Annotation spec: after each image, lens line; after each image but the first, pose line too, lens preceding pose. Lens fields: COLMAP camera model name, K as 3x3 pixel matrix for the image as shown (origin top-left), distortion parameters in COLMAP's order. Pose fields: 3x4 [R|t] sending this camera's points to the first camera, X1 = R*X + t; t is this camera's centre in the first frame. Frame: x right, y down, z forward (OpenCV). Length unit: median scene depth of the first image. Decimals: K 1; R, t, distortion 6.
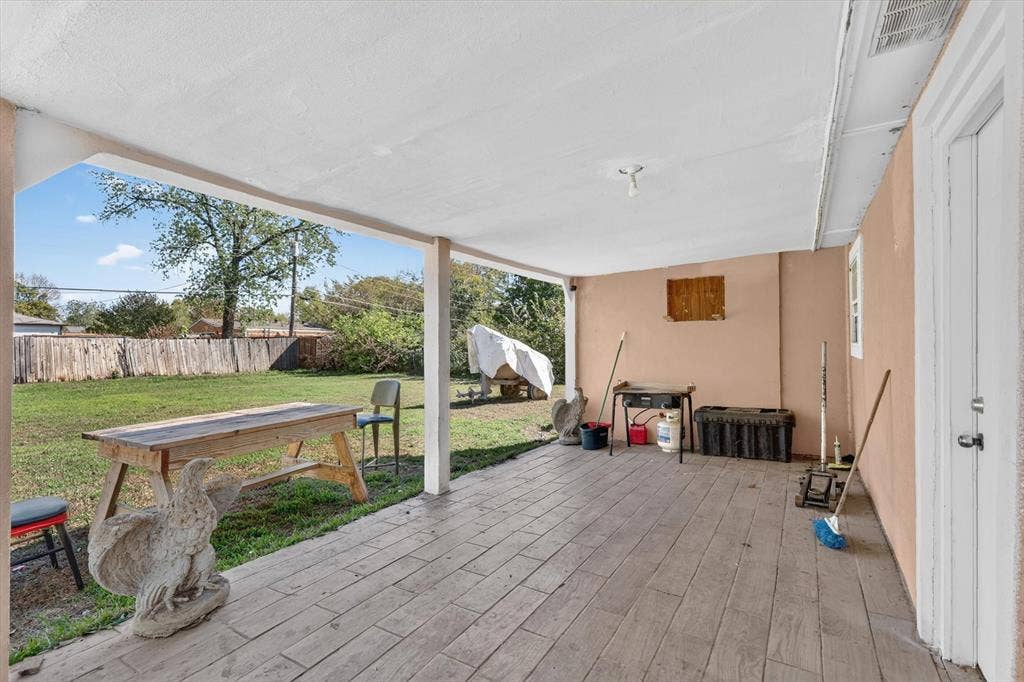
lens RADIAL K [[487.4, 0, 514.5], [0, 487.4, 340.5], [0, 0, 1]] dist [0.003025, 0.000286]
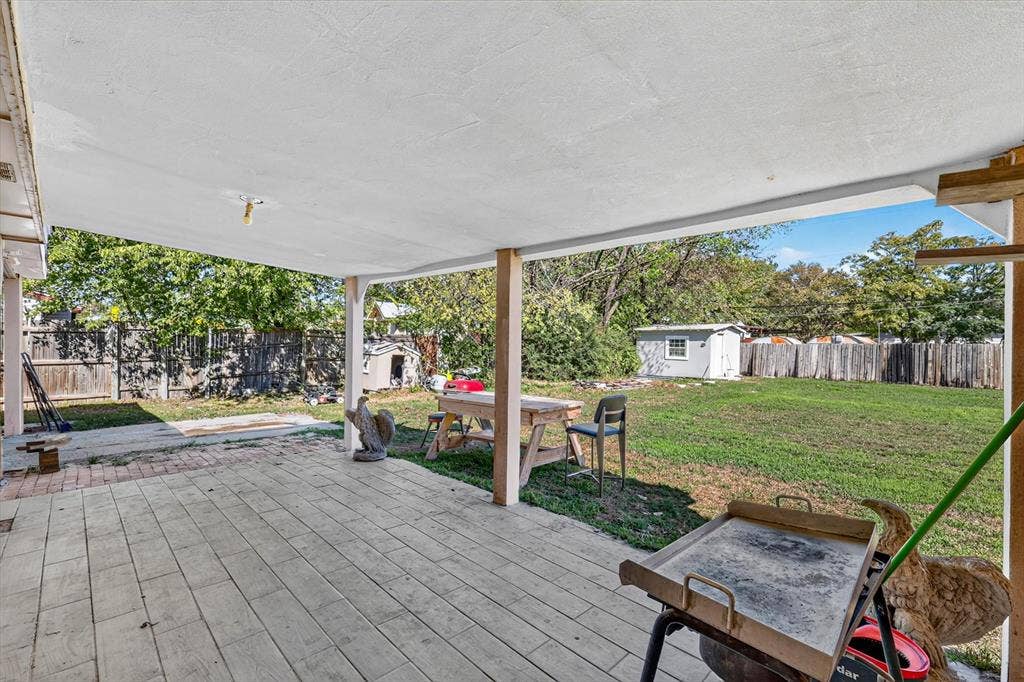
lens RADIAL K [[467.0, 0, 515.5], [0, 467.0, 342.4], [0, 0, 1]] dist [-0.002894, -0.000433]
pose [[-0.260098, 0.002451, -0.965579, 0.892091], [-0.011125, 0.999923, 0.005535, -0.019132], [0.965518, 0.012181, -0.260051, 1.514512]]
